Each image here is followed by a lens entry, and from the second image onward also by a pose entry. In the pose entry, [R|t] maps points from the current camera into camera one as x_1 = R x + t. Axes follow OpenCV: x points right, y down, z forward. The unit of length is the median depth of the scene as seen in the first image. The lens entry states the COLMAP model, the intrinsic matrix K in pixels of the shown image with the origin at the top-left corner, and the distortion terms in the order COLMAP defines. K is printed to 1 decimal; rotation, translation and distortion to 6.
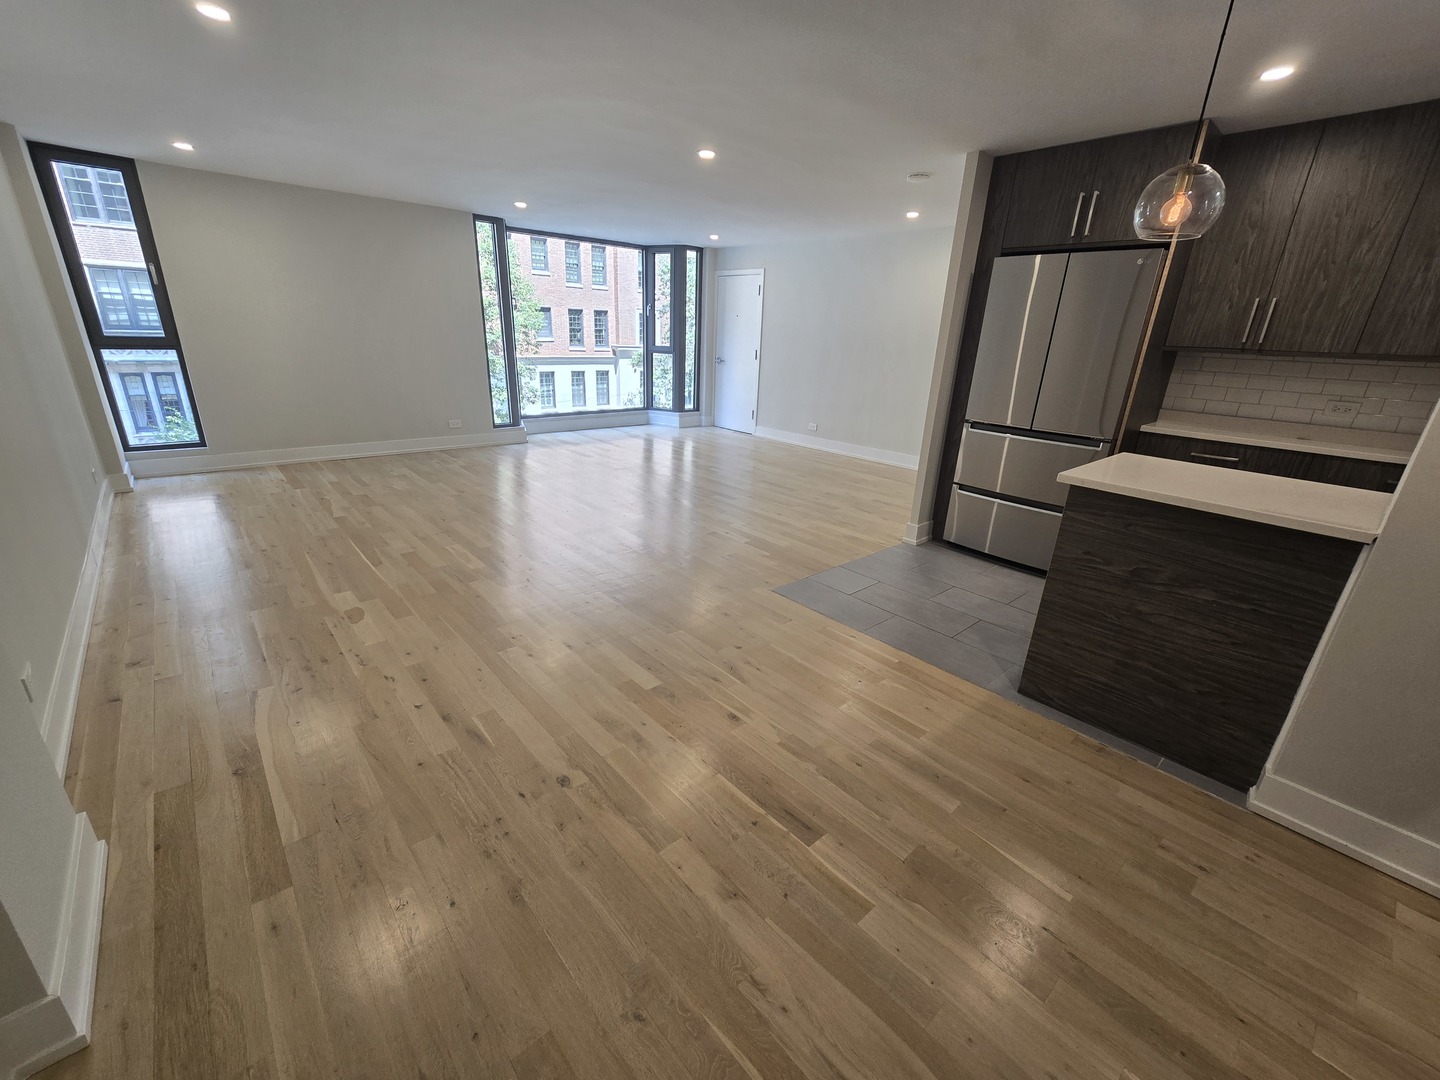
lens RADIAL K [[598.1, 0, 719.1], [0, 598.1, 547.2], [0, 0, 1]] dist [0.001069, -0.000132]
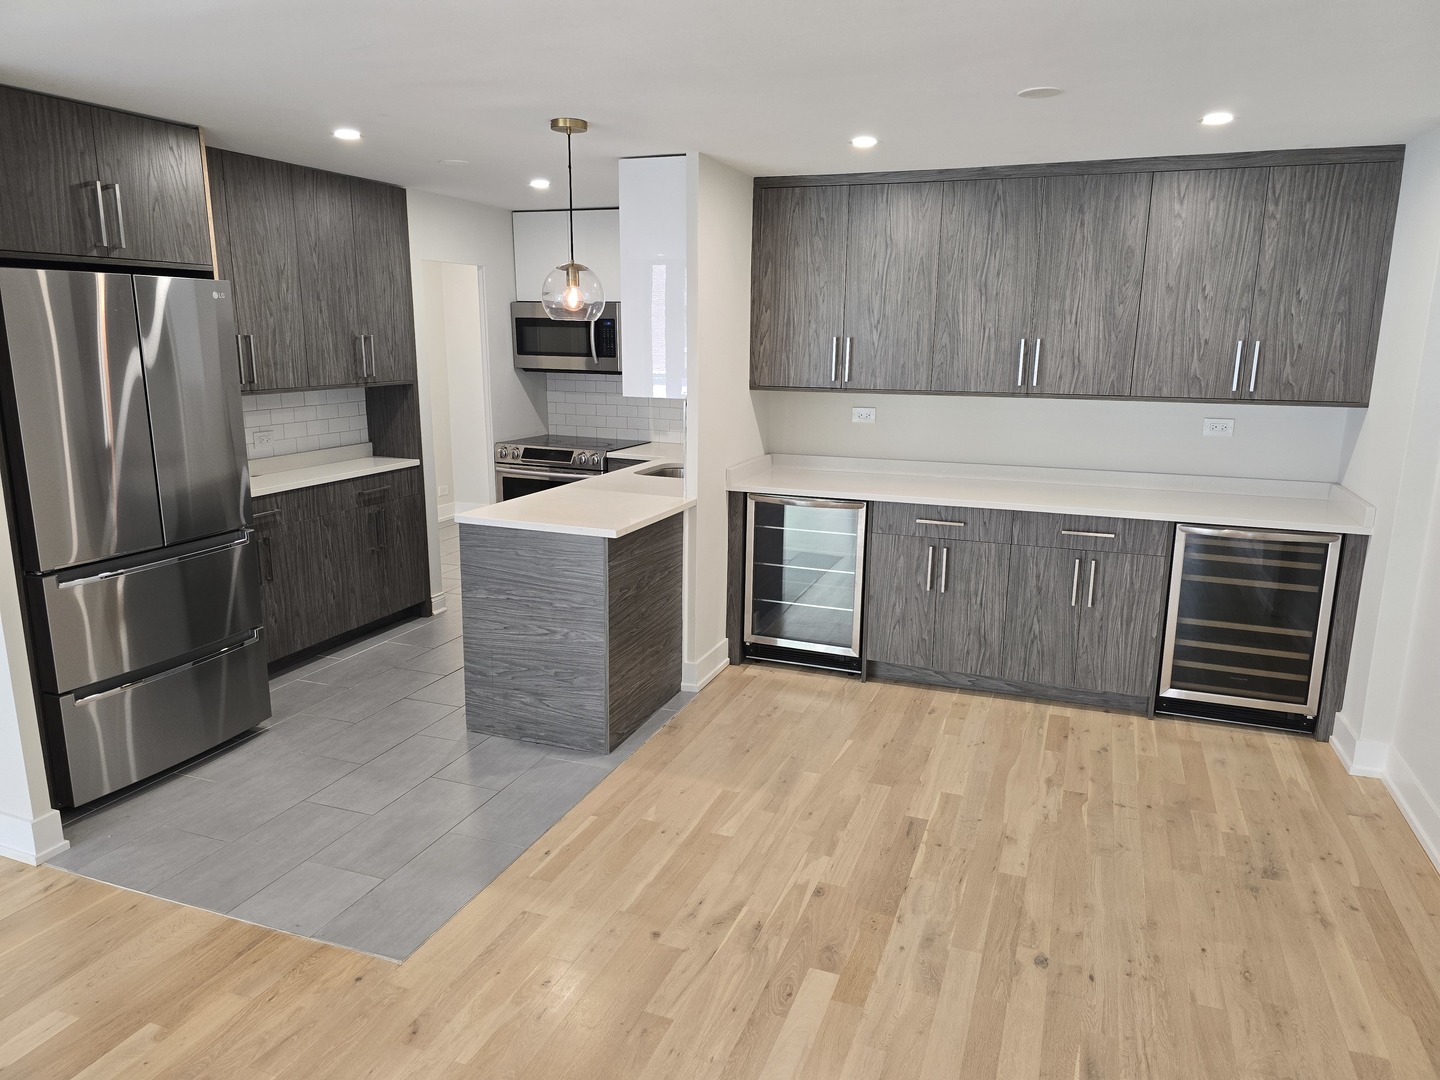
lens RADIAL K [[968.4, 0, 726.9], [0, 968.4, 538.1], [0, 0, 1]] dist [-0.000050, -0.007769]
pose [[-0.469201, -0.231219, 0.852284, -0.982709], [0.278516, 0.877112, 0.391284, -0.725819], [-0.838021, 0.420966, -0.347144, 1.450164]]
